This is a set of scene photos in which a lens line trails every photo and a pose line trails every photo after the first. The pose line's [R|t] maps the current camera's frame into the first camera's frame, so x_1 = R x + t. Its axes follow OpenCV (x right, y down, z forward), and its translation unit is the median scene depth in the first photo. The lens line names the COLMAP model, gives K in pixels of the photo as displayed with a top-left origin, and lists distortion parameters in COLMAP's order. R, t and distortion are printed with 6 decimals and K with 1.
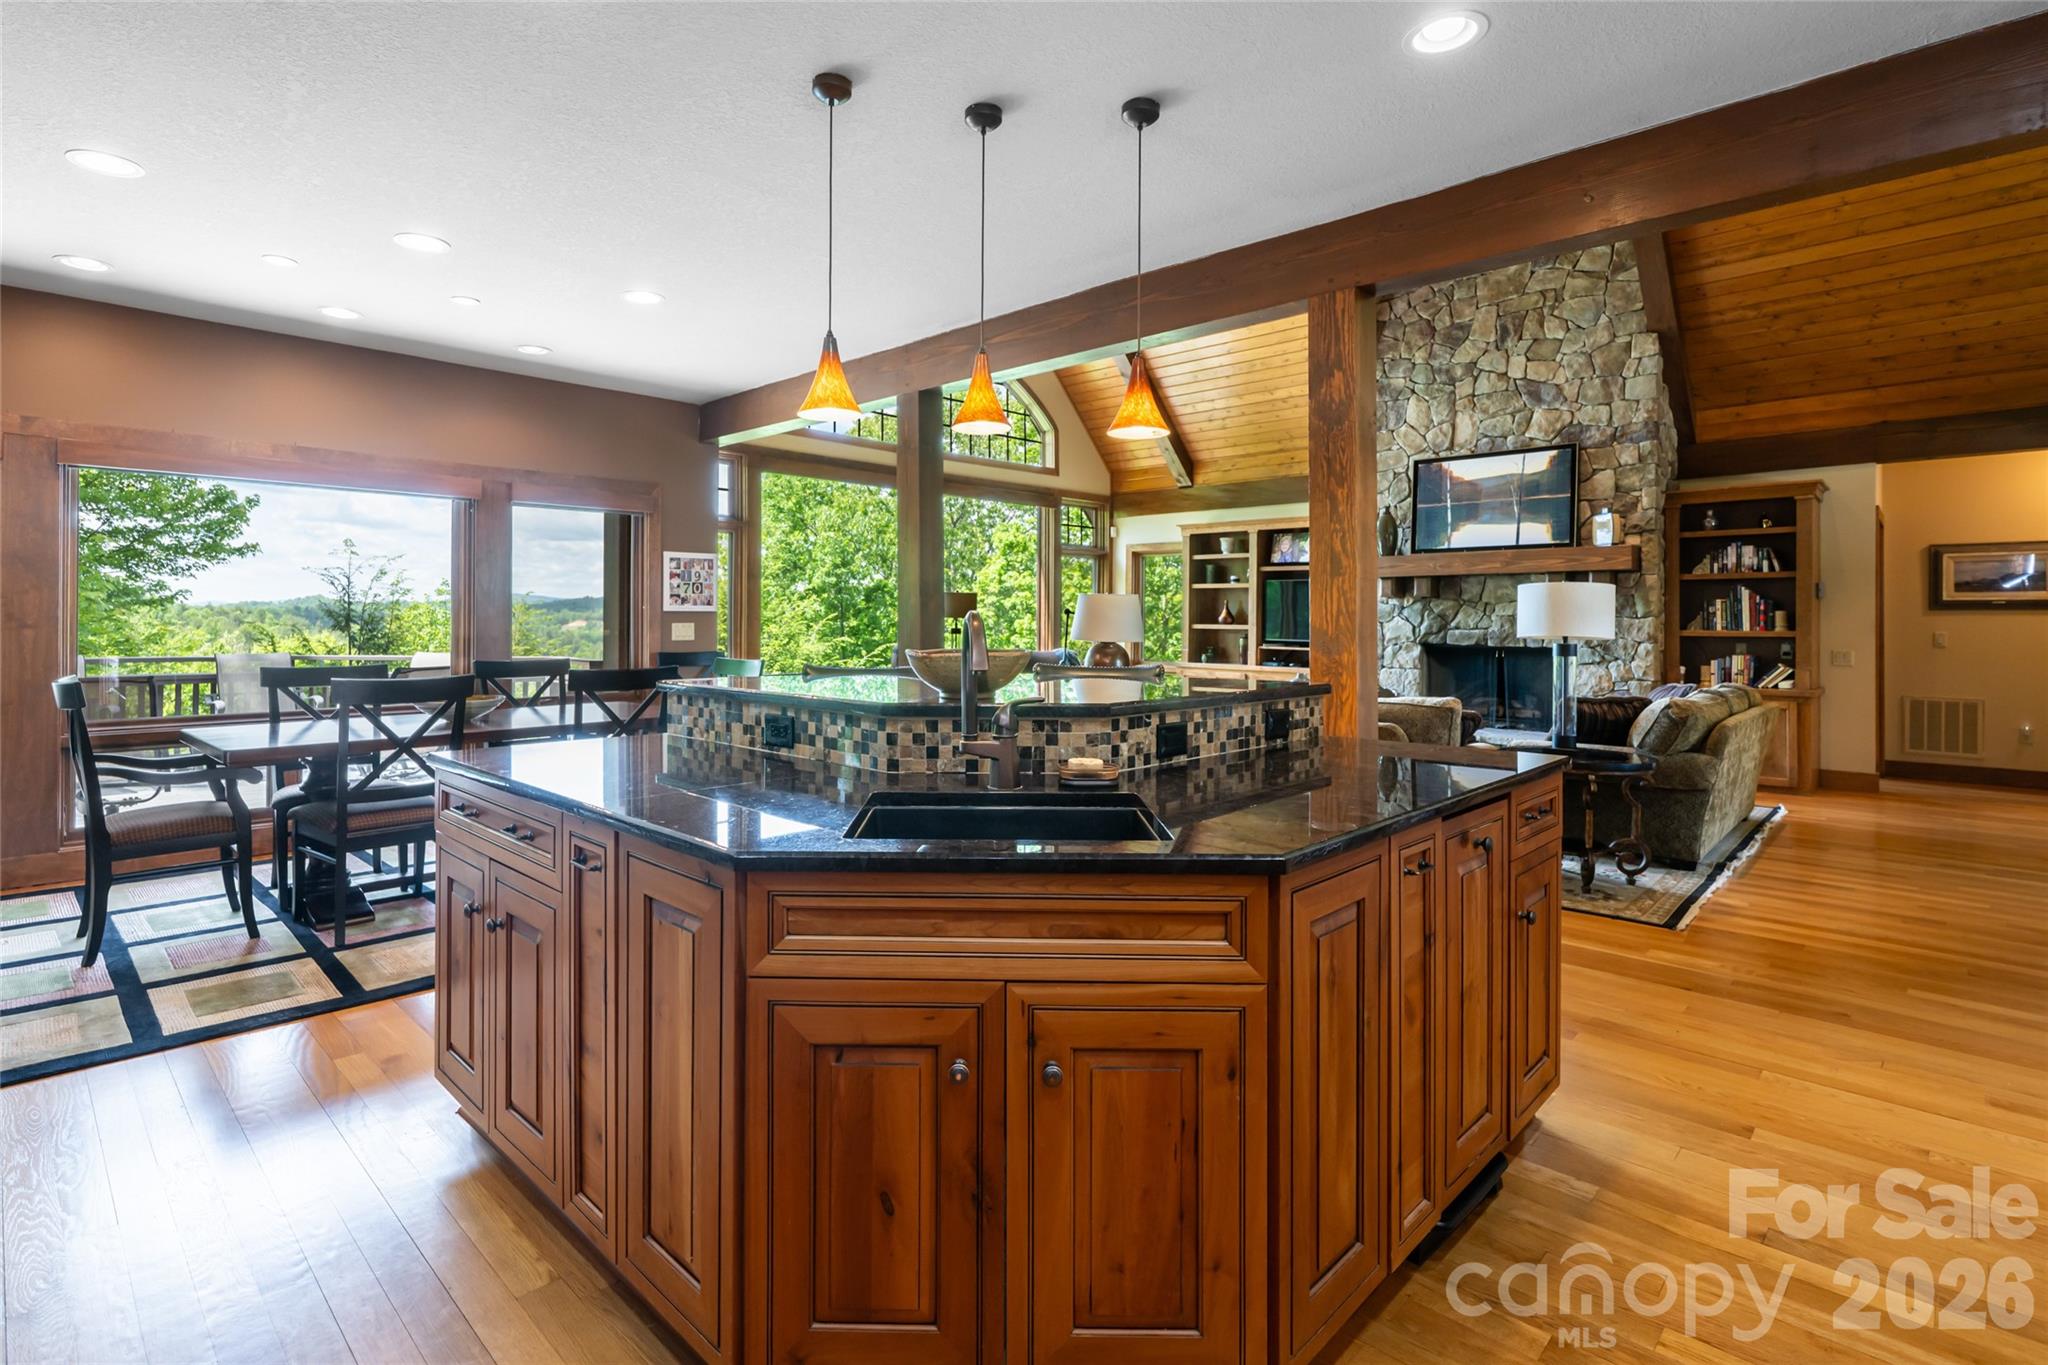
lens RADIAL K [[974.6, 0, 957.8], [0, 974.6, 621.3], [0, 0, 1]] dist [-0.003906, -0.001357]
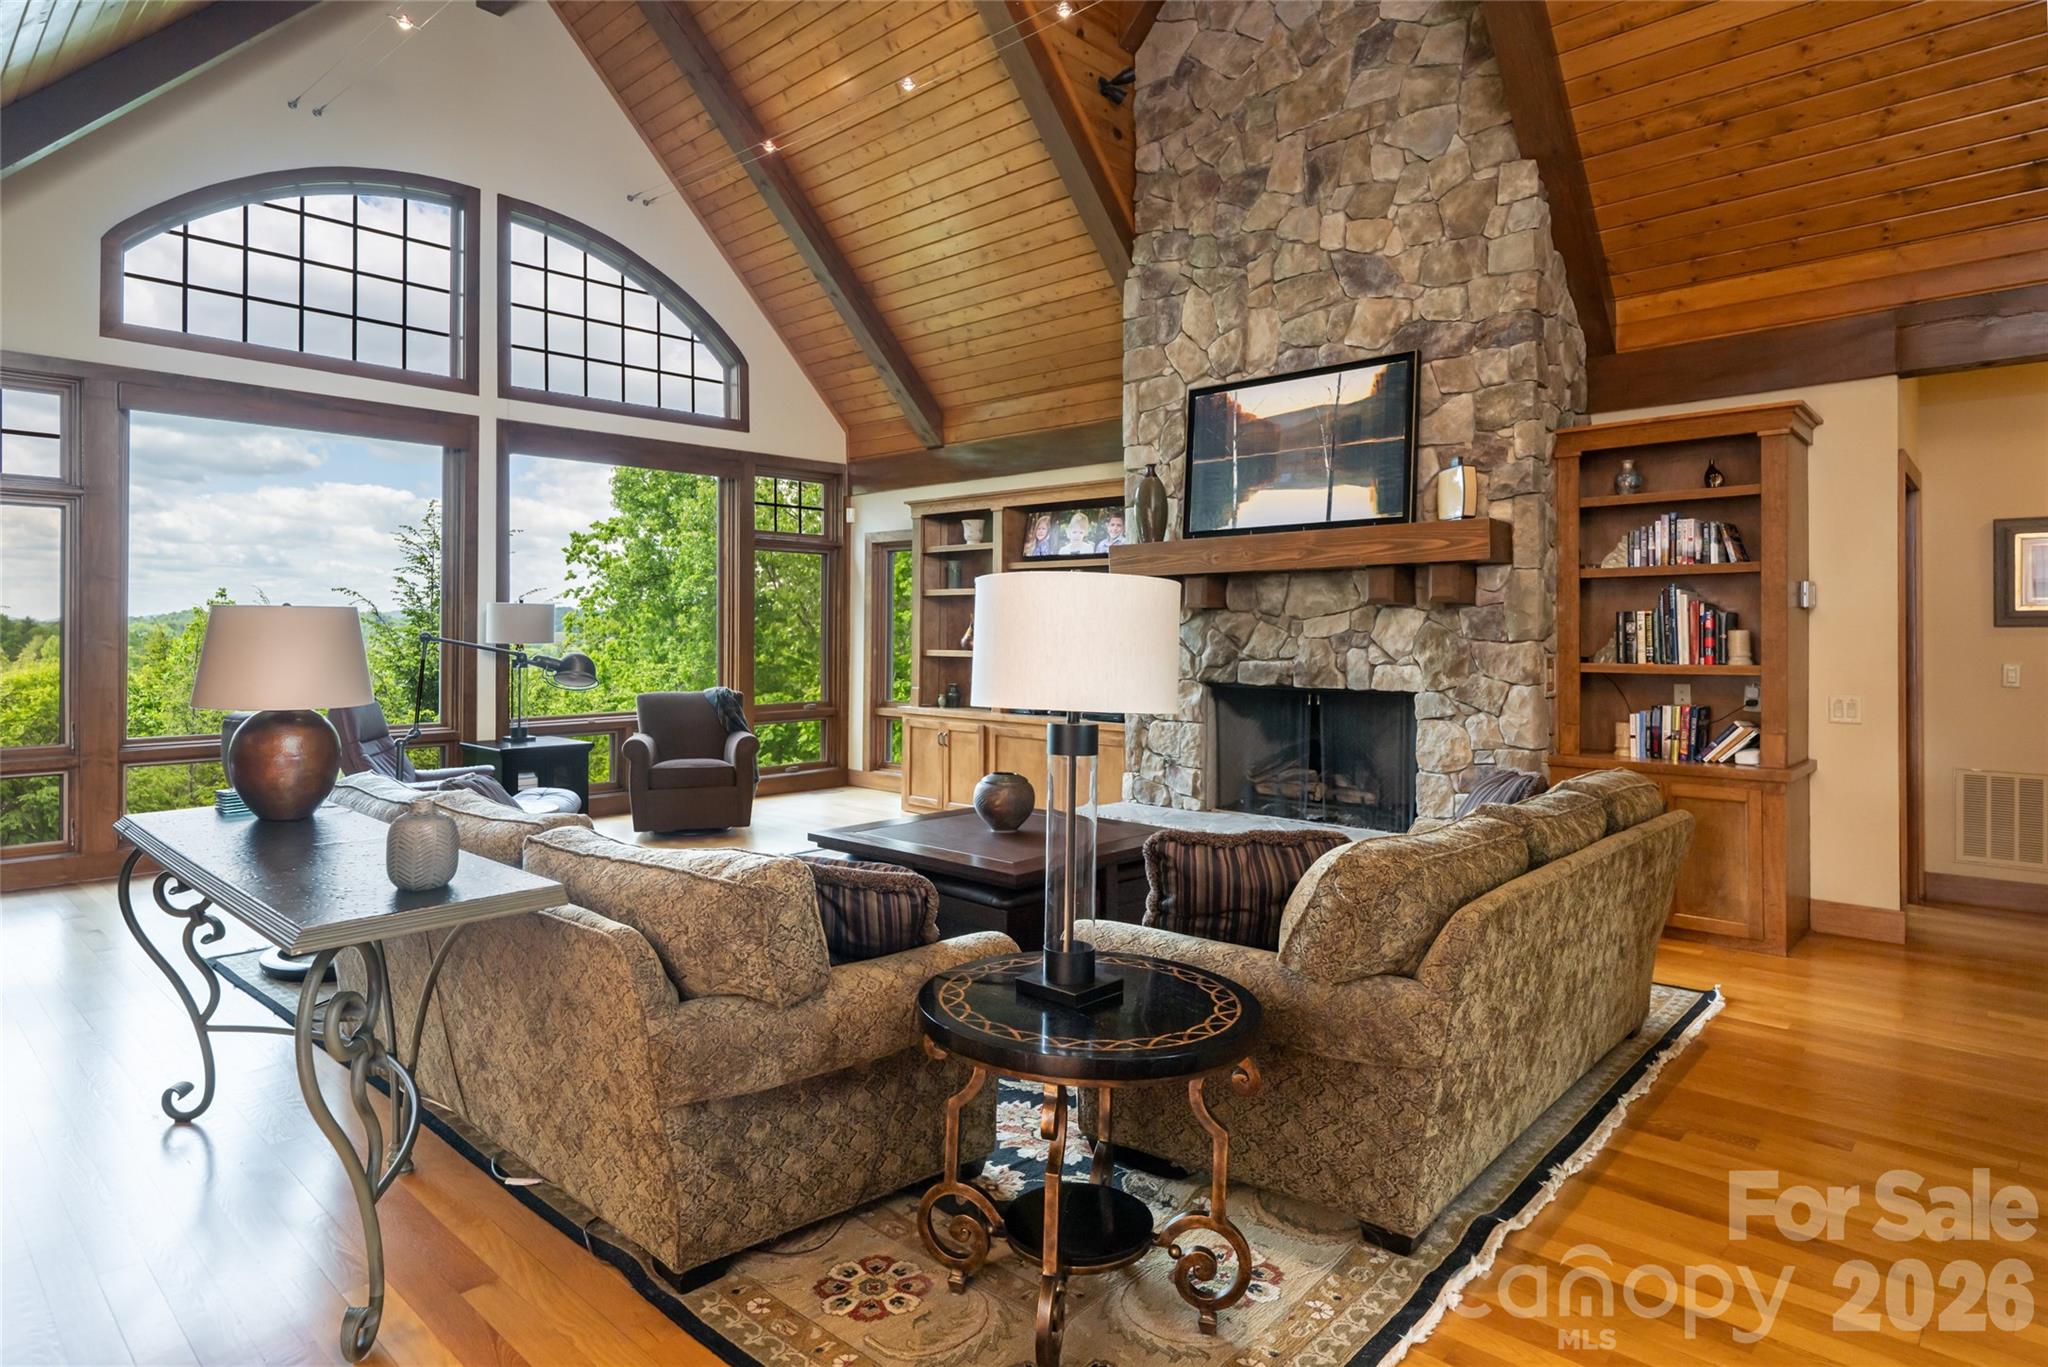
lens RADIAL K [[1108.5, 0, 968.4], [0, 1108.5, 634.2], [0, 0, 1]] dist [-0.008140, 0.000083]
pose [[0.999787, -0.003851, 0.020271, 0.345388], [0.003893, 0.999990, -0.002077, -0.008026], [-0.020263, 0.002155, 0.999792, 0.323213]]
